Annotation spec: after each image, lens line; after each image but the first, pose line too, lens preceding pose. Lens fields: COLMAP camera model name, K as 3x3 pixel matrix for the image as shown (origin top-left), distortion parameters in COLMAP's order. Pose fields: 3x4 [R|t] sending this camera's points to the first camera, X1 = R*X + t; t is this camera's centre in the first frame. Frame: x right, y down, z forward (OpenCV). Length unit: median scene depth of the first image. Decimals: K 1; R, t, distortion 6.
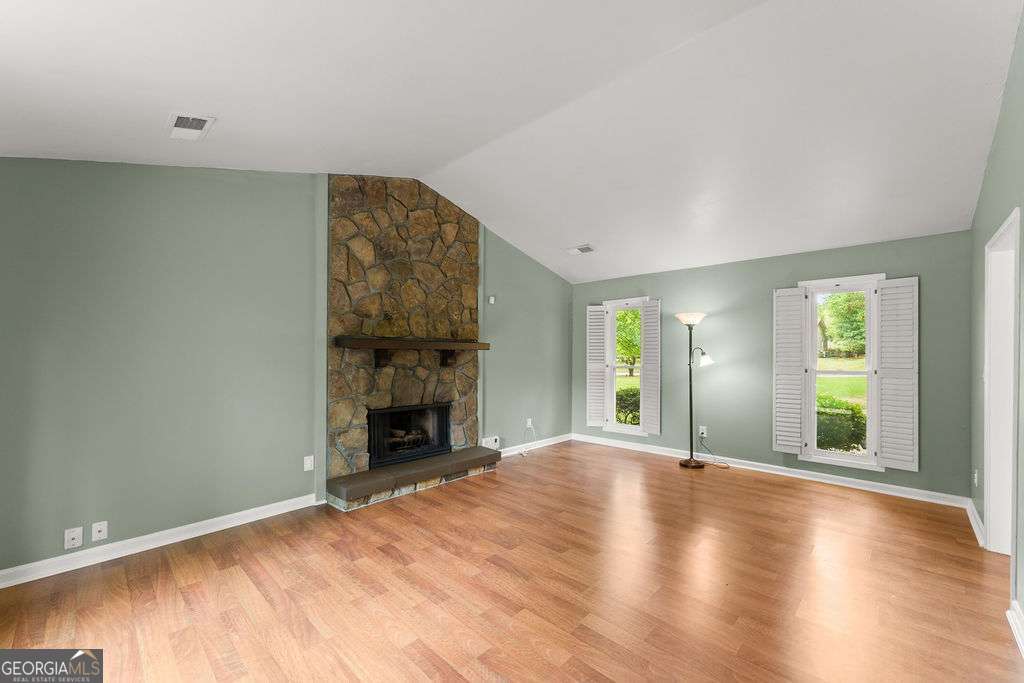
lens RADIAL K [[409.5, 0, 510.2], [0, 409.5, 348.8], [0, 0, 1]] dist [0.007298, 0.000348]
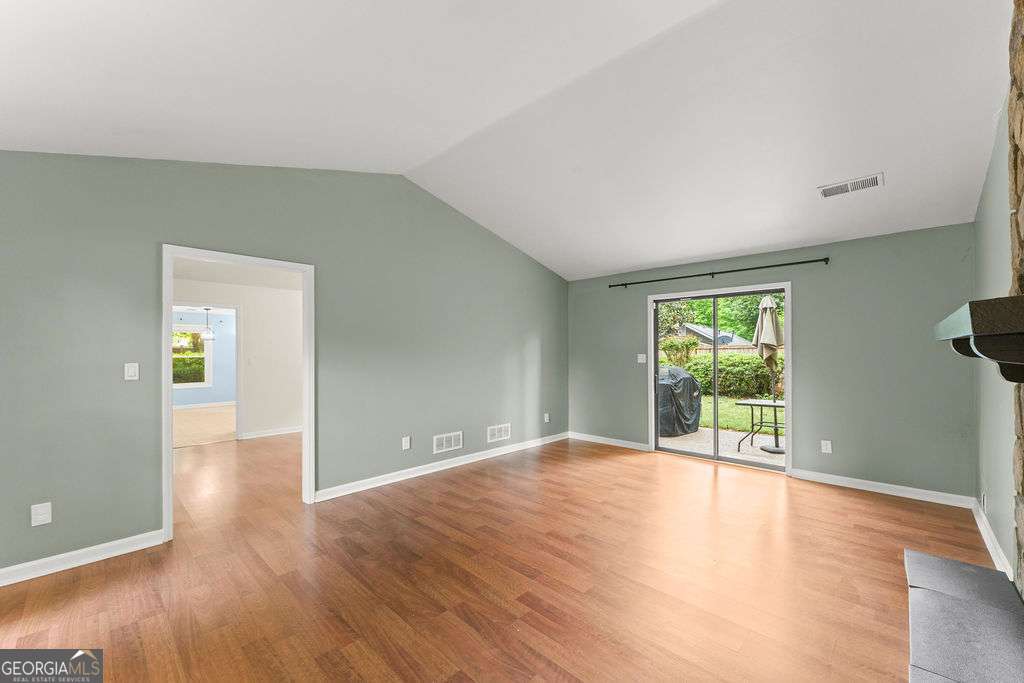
lens RADIAL K [[409.5, 0, 508.0], [0, 409.5, 348.6], [0, 0, 1]] dist [0.007298, 0.000348]
pose [[-1.000000, 0.000930, 0.000066, 0.207435], [0.000928, 0.999893, -0.014576, 0.016285], [-0.000079, -0.014576, -0.999894, 1.360130]]
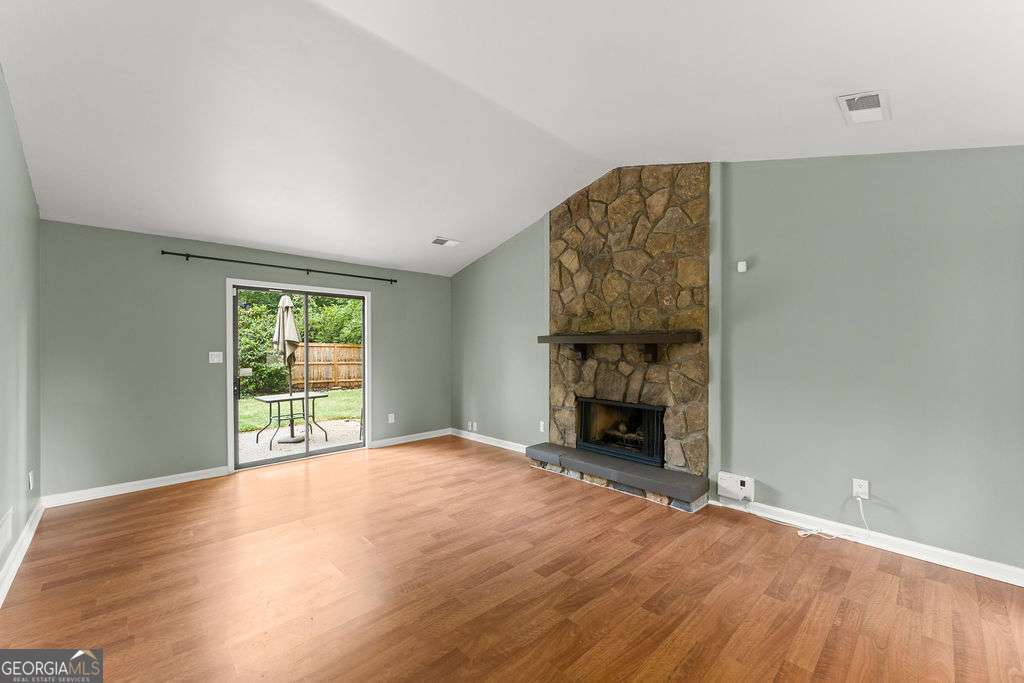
lens RADIAL K [[409.5, 0, 510.1], [0, 409.5, 342.6], [0, 0, 1]] dist [0.007298, 0.000348]
pose [[-0.038176, -0.010436, -0.999217, 0.769141], [0.007151, 0.999917, -0.010716, 0.008086], [0.999245, -0.007554, -0.038098, 0.810505]]
